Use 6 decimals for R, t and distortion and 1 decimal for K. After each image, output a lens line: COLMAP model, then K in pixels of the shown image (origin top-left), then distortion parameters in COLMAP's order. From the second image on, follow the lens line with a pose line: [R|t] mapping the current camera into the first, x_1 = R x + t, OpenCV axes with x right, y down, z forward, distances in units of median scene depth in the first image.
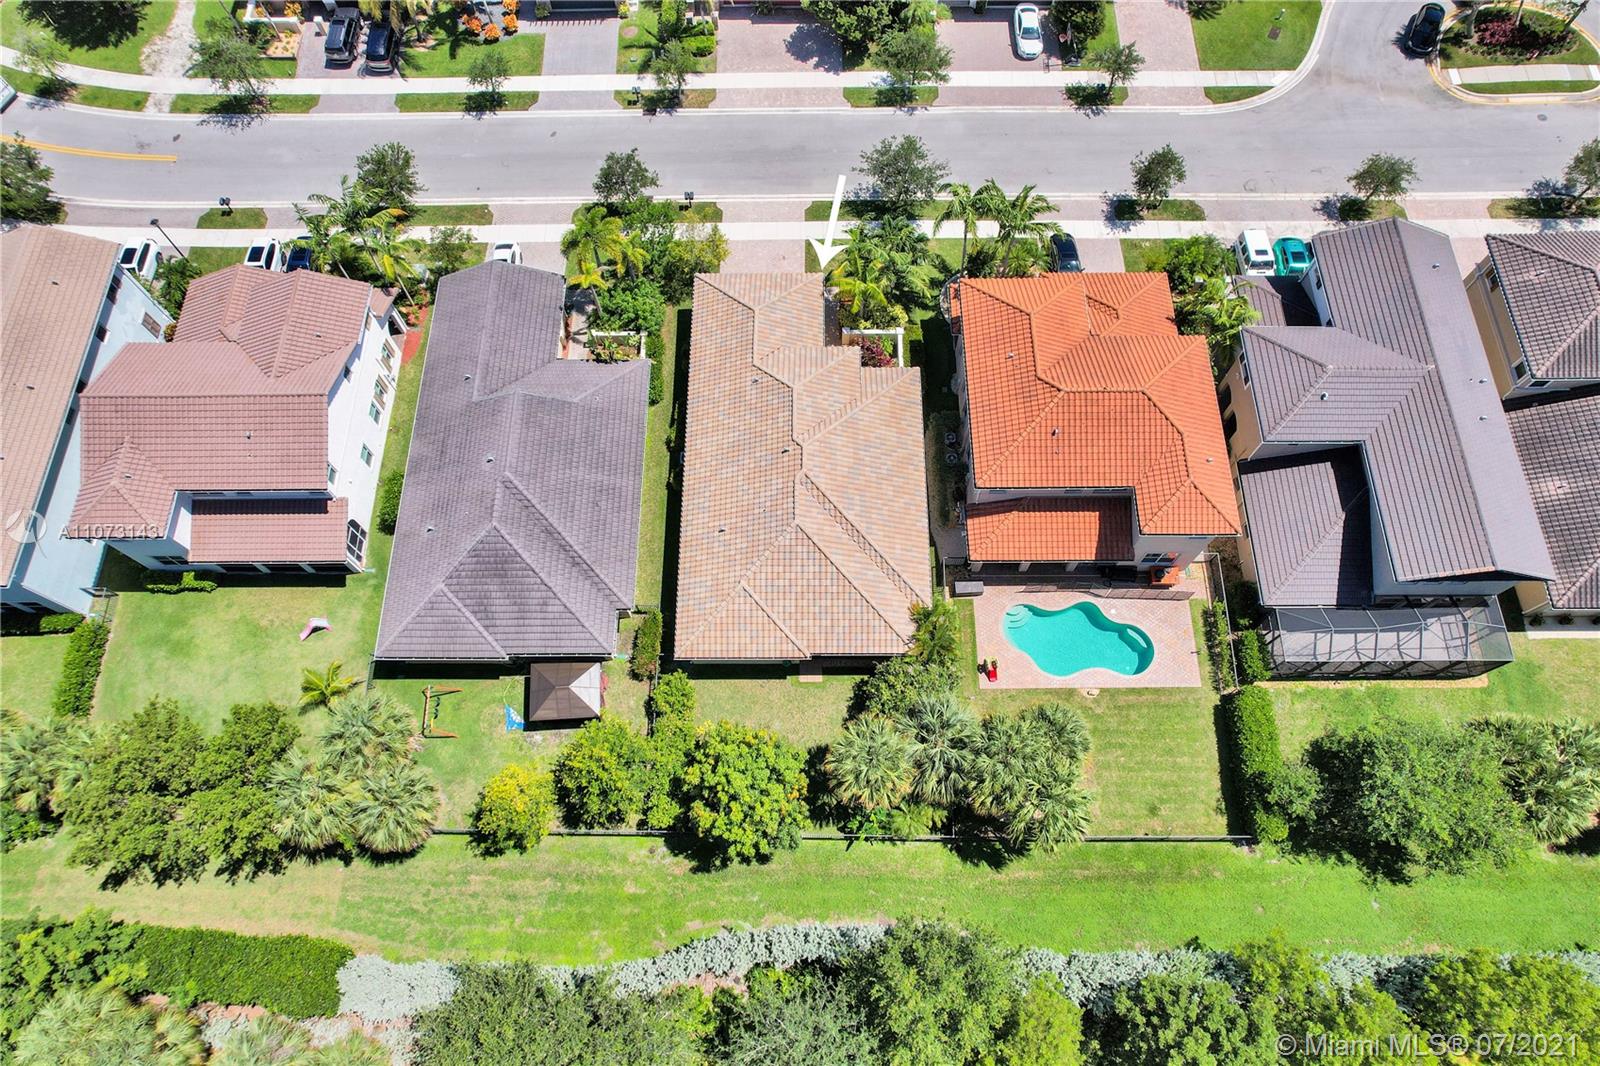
lens RADIAL K [[1014.3, 0, 806.4], [0, 1014.3, 531.0], [0, 0, 1]] dist [-0.078514, 0.069828]
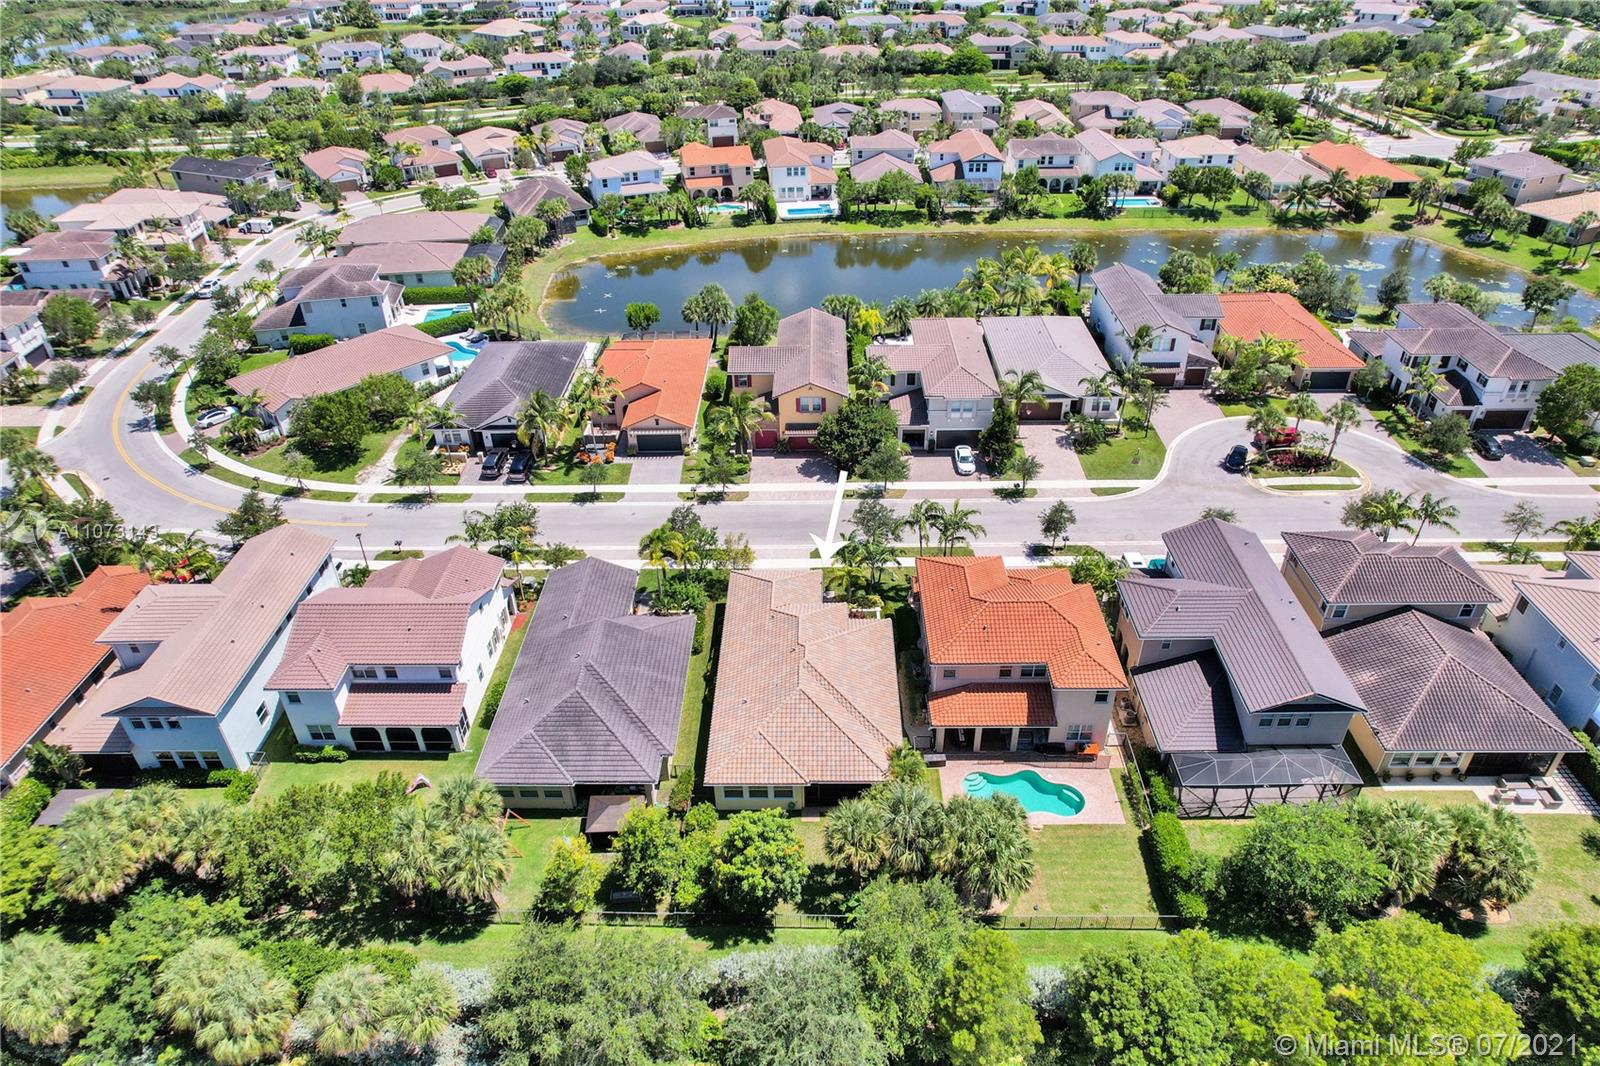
lens RADIAL K [[1014.3, 0, 806.4], [0, 1014.3, 531.0], [0, 0, 1]] dist [-0.078514, 0.069828]
pose [[0.999896, 0.000289, -0.014450, 0.016224], [-0.008215, 0.833920, -0.551824, 0.501989], [0.011891, 0.551885, 0.833835, -0.219783]]
